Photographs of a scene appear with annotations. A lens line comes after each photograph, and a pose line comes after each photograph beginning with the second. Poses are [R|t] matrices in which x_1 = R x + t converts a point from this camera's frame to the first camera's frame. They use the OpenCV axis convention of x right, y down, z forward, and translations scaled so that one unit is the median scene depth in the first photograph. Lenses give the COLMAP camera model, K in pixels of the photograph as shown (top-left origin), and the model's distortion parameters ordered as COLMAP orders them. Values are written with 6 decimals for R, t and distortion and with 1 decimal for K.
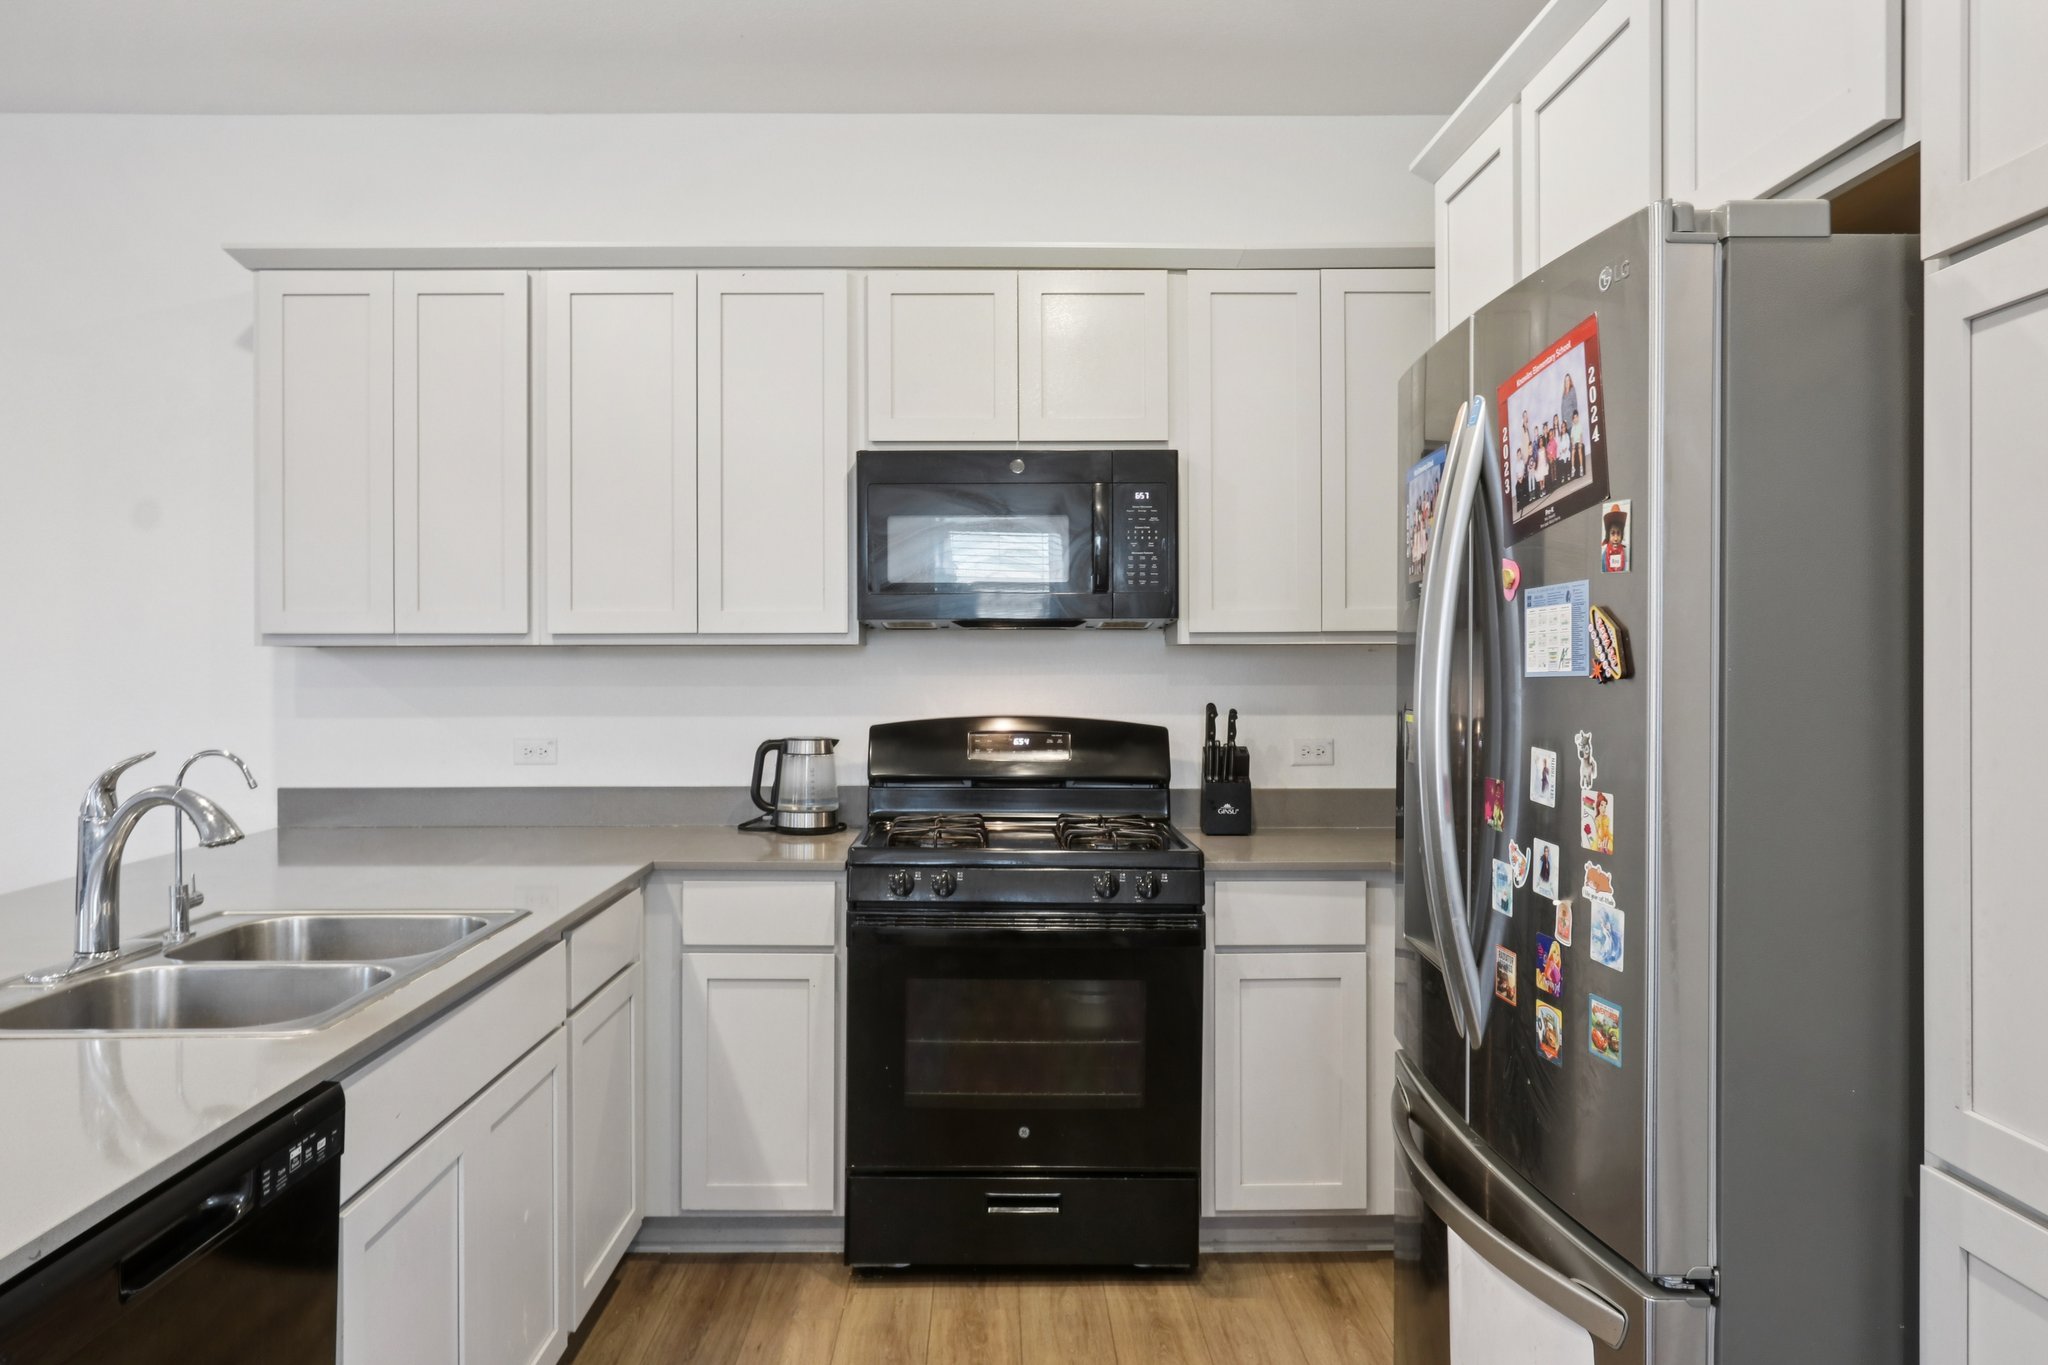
lens RADIAL K [[1455.1, 0, 991.9], [0, 1455.1, 664.4], [0, 0, 1]] dist [0.005211, 0.004766]
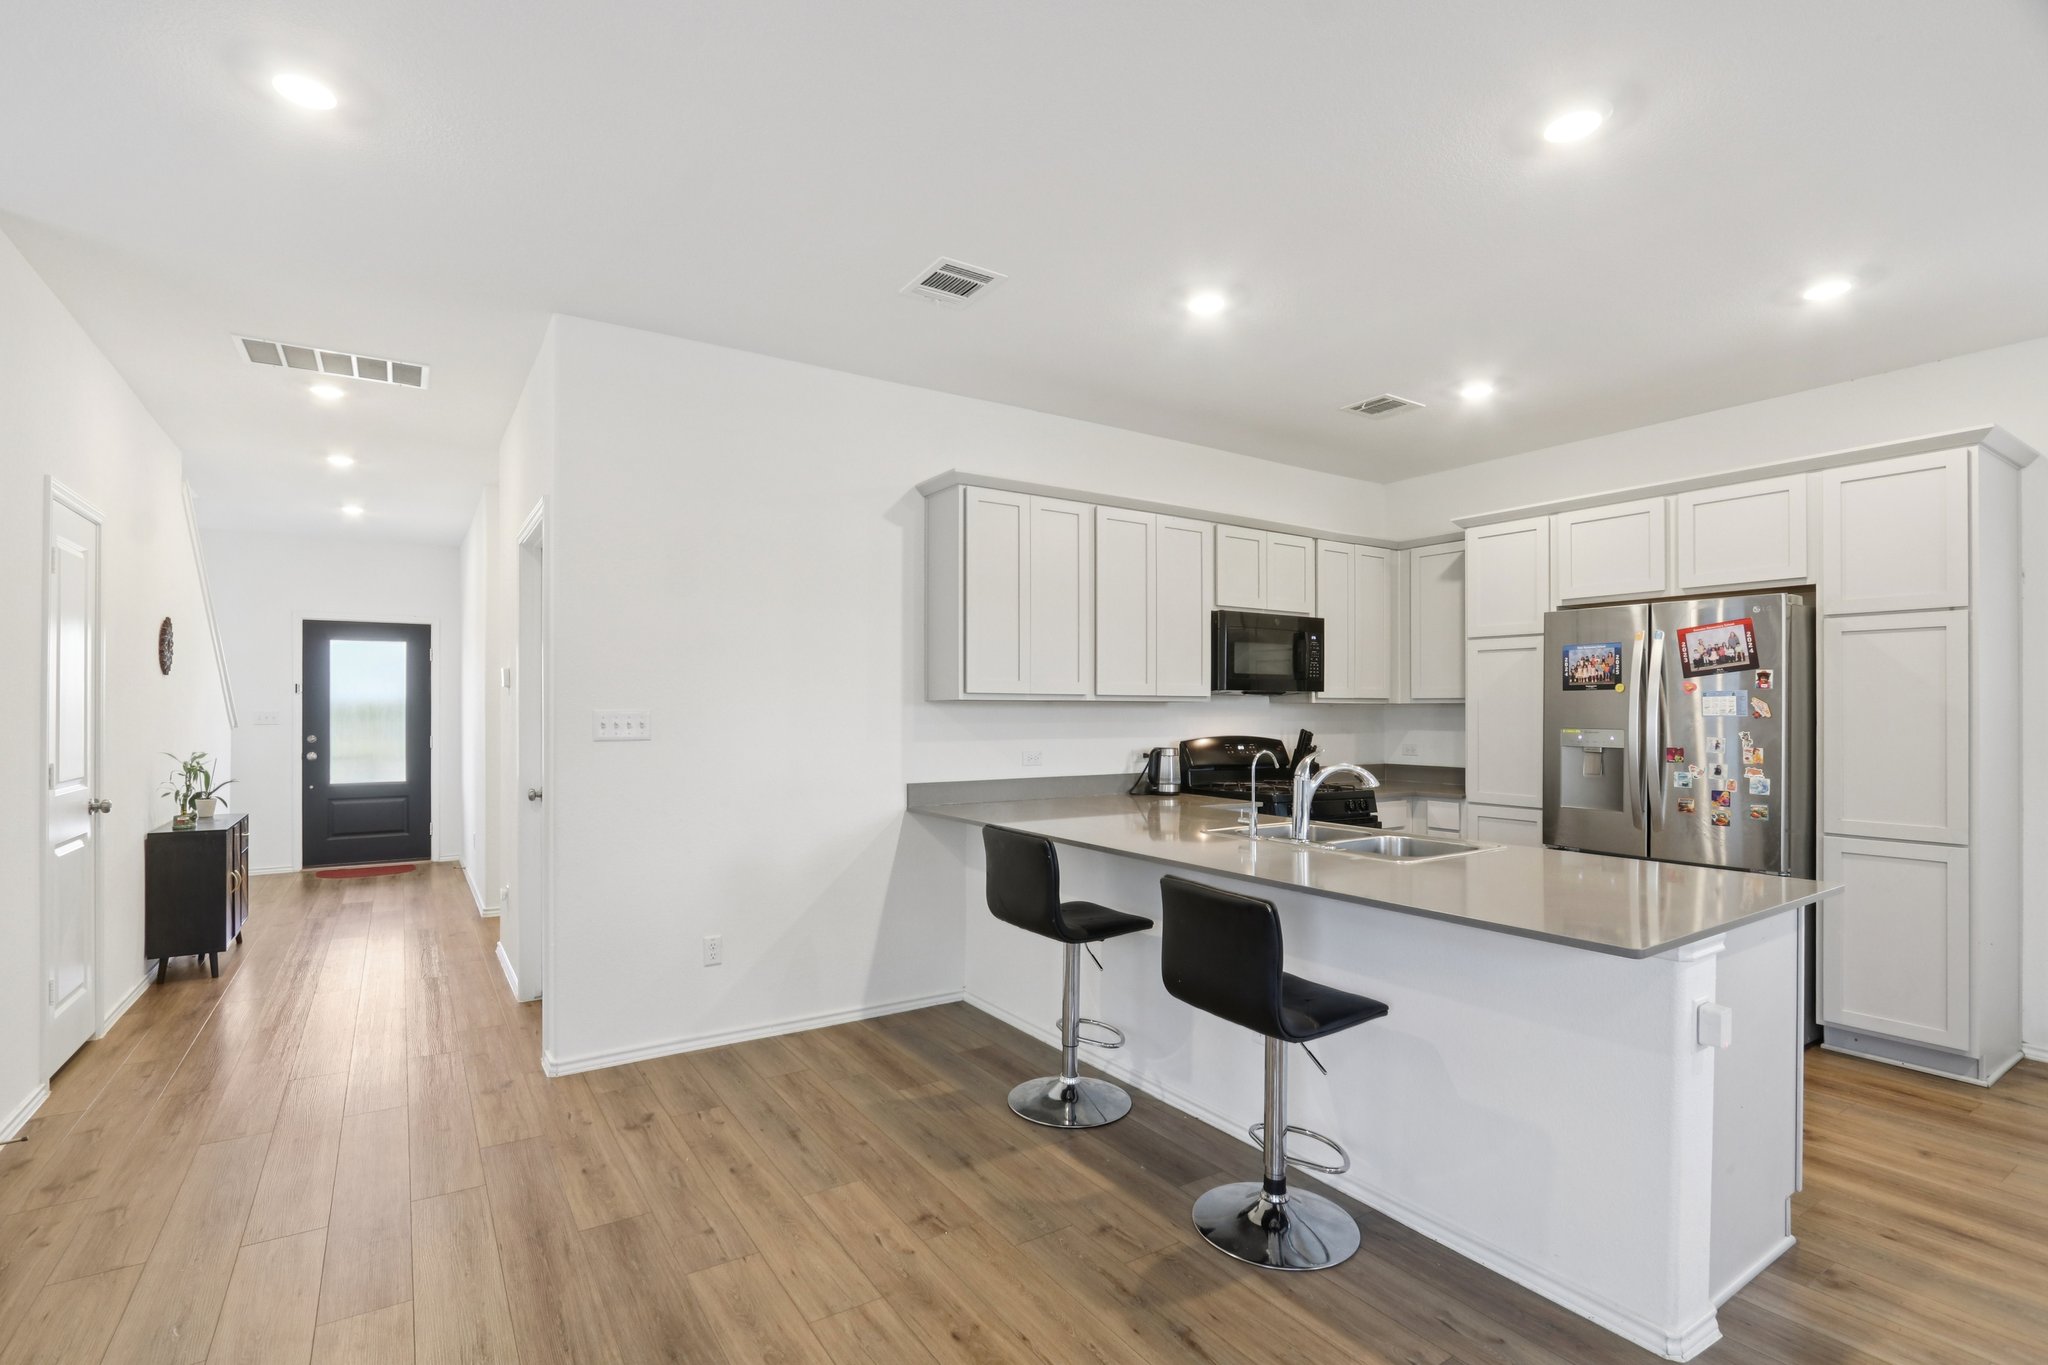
lens RADIAL K [[957.6, 0, 1005.8], [0, 957.6, 703.1], [0, 0, 1]] dist [-0.019939, 0.004996]
pose [[0.839604, 0.006336, 0.543162, -1.097331], [-0.002725, 0.999969, -0.007453, -0.000998], [-0.543192, 0.004777, 0.839595, 0.007000]]
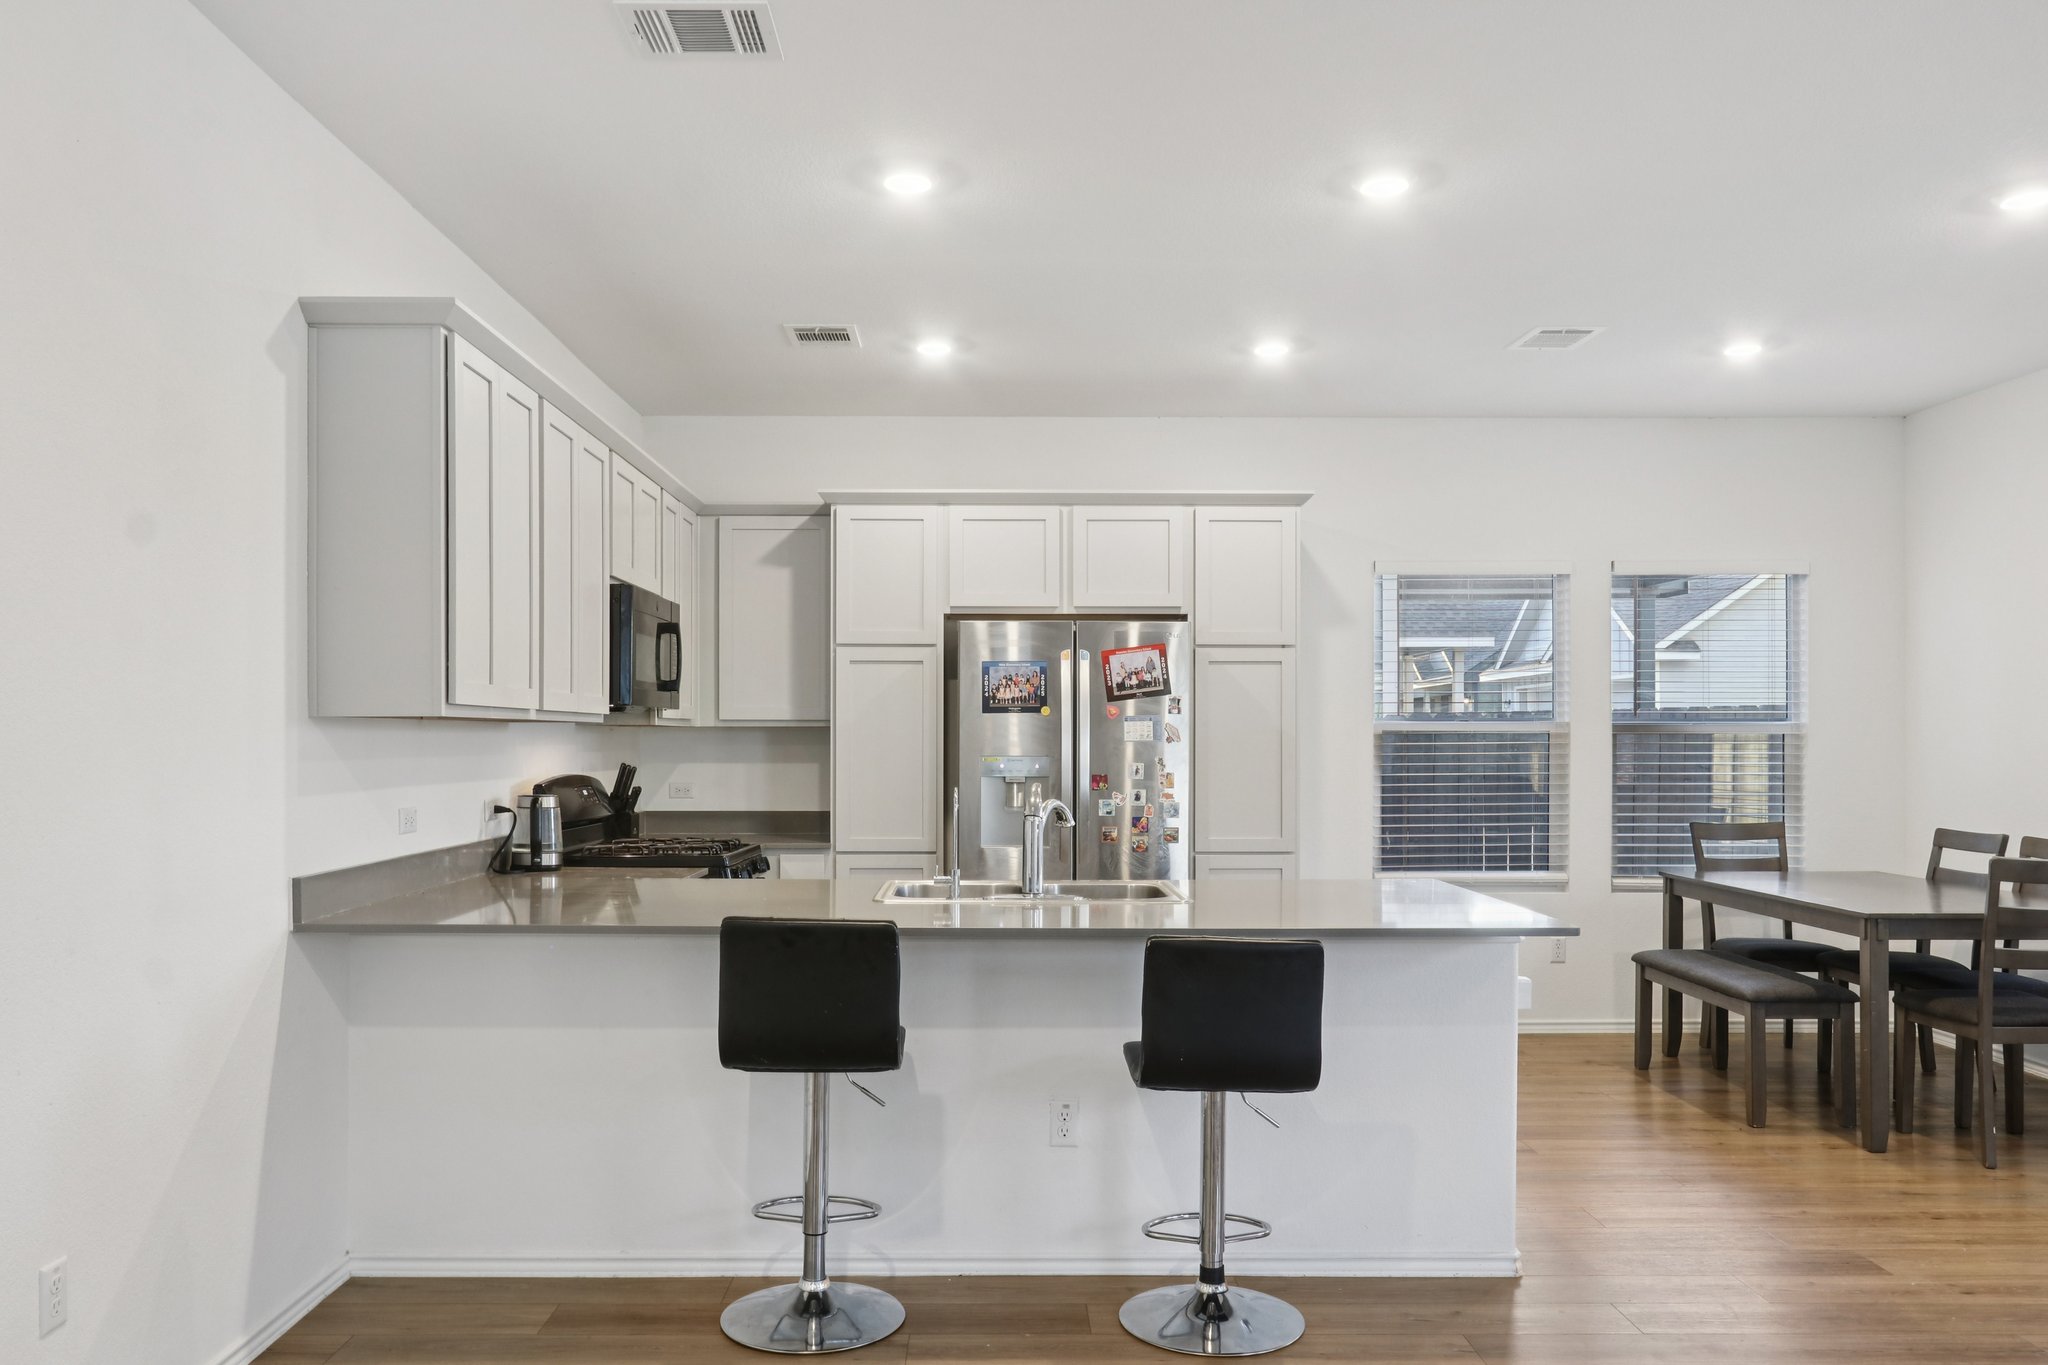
lens RADIAL K [[1530.8, 0, 998.8], [0, 1530.8, 736.5], [0, 0, 1]] dist [-0.005440, 0.018822]
pose [[-0.016946, 0.001410, 0.999855, -1.550451], [-0.001026, 0.999998, -0.001428, 0.000893], [-0.999856, -0.001050, -0.016945, 0.663833]]
